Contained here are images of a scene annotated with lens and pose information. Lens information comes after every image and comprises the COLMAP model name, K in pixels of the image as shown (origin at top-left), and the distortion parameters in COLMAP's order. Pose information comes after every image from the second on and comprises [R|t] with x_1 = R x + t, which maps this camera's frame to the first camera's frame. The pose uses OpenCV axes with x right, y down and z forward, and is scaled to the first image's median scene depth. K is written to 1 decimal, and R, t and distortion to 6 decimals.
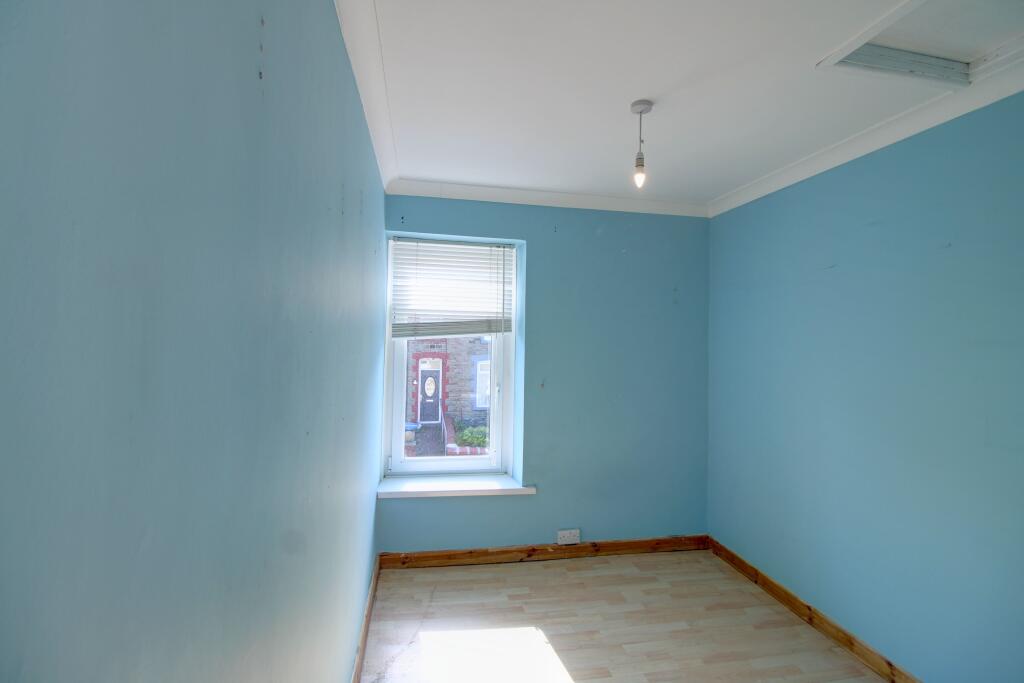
lens RADIAL K [[476.2, 0, 521.0], [0, 476.2, 342.3], [0, 0, 1]] dist [-0.002373, -0.011540]
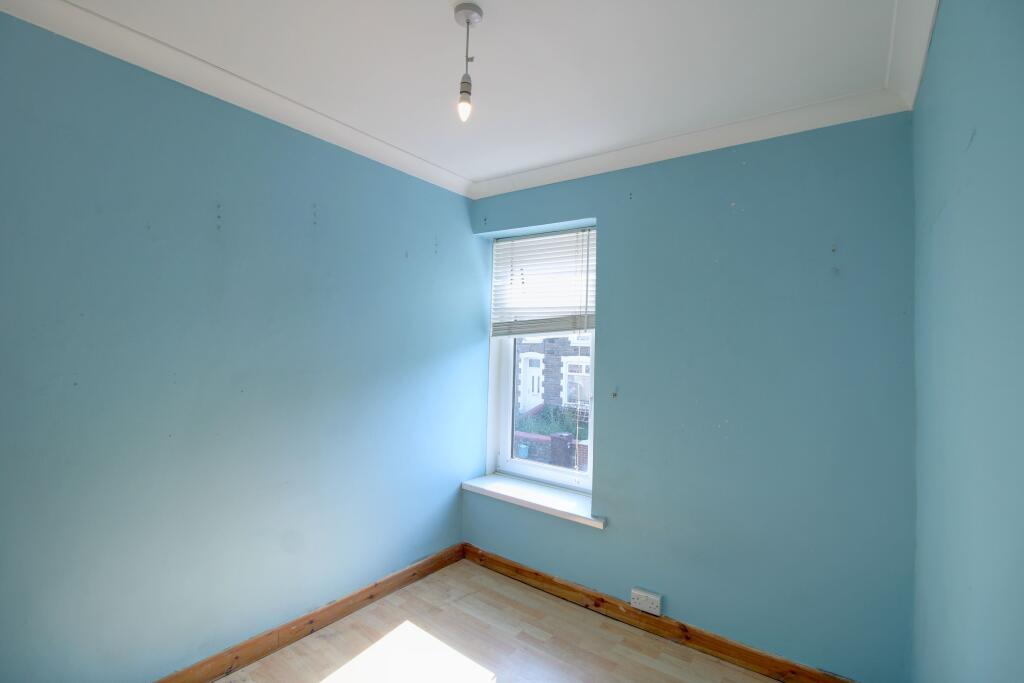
lens RADIAL K [[476.2, 0, 515.1], [0, 476.2, 341.0], [0, 0, 1]] dist [-0.002373, -0.011540]
pose [[0.681827, -0.004762, -0.731498, 0.510133], [-0.018772, 0.999536, -0.024004, 0.023204], [0.731272, 0.030098, 0.681421, 0.333696]]
